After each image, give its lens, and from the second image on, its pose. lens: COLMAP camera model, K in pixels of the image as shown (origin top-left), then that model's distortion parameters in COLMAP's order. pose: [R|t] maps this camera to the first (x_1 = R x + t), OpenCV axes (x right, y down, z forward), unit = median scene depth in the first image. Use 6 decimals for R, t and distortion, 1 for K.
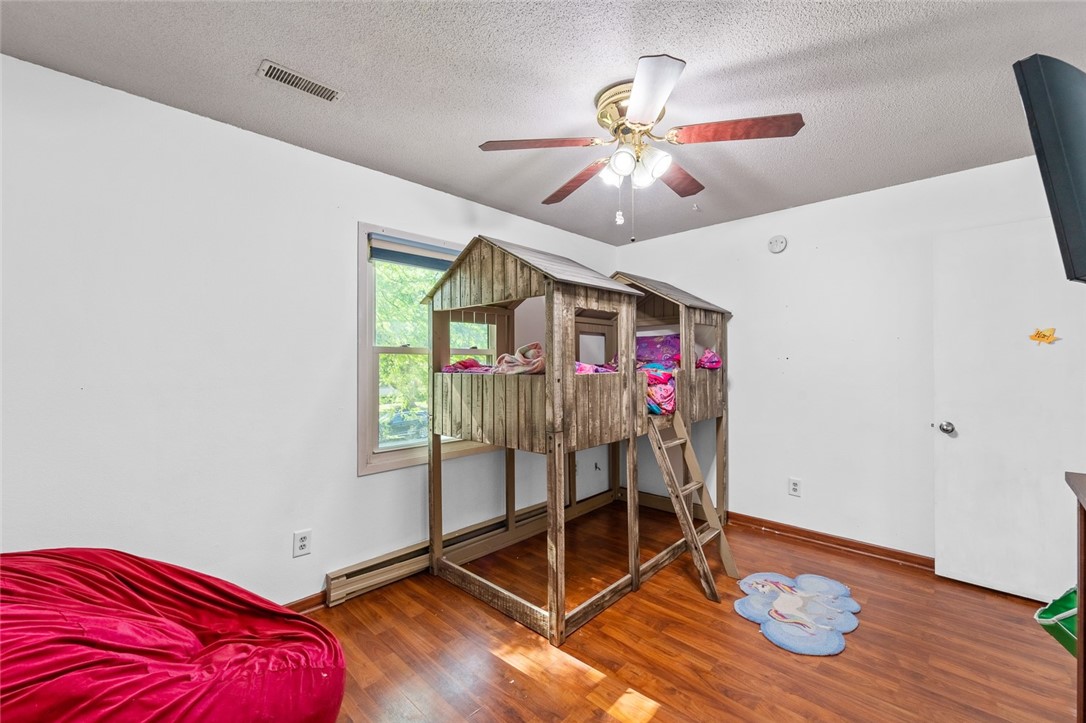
lens RADIAL K [[451.0, 0, 543.4], [0, 451.0, 355.9], [0, 0, 1]] dist [0.001310, 0.000089]
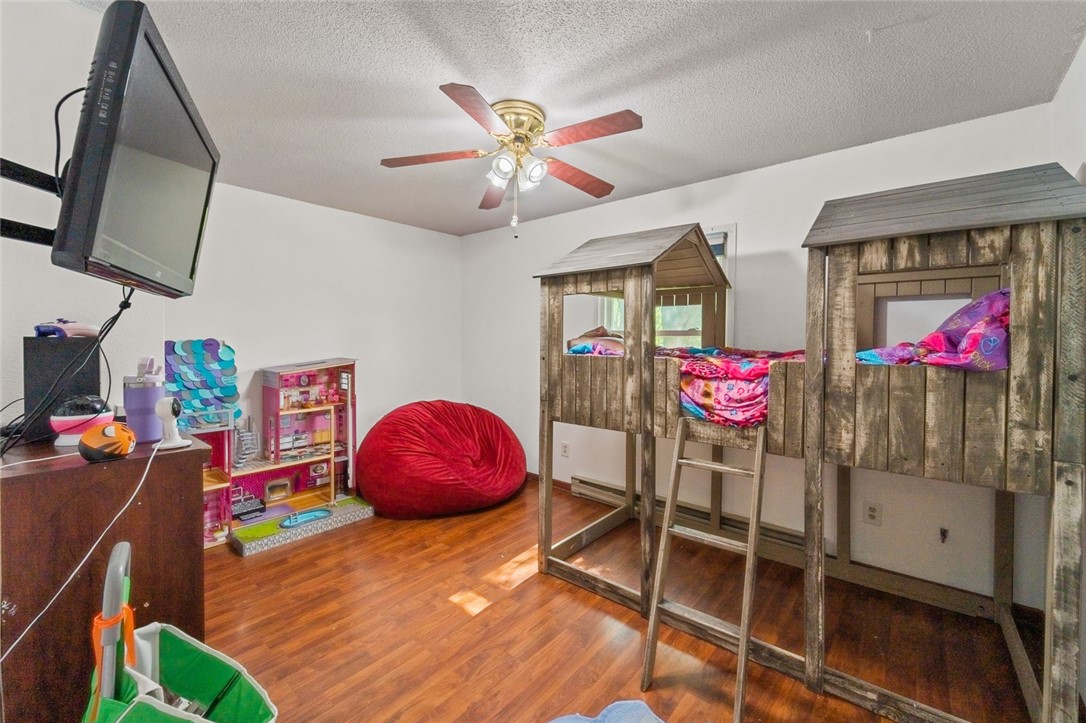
lens RADIAL K [[432.4, 0, 544.4], [0, 432.4, 340.7], [0, 0, 1]] dist [0.001162, 0.000003]
pose [[0.070339, 0.008304, -0.997489, 1.066071], [0.005279, 0.999948, 0.008696, -0.003112], [0.997509, -0.005877, 0.070291, 0.817719]]
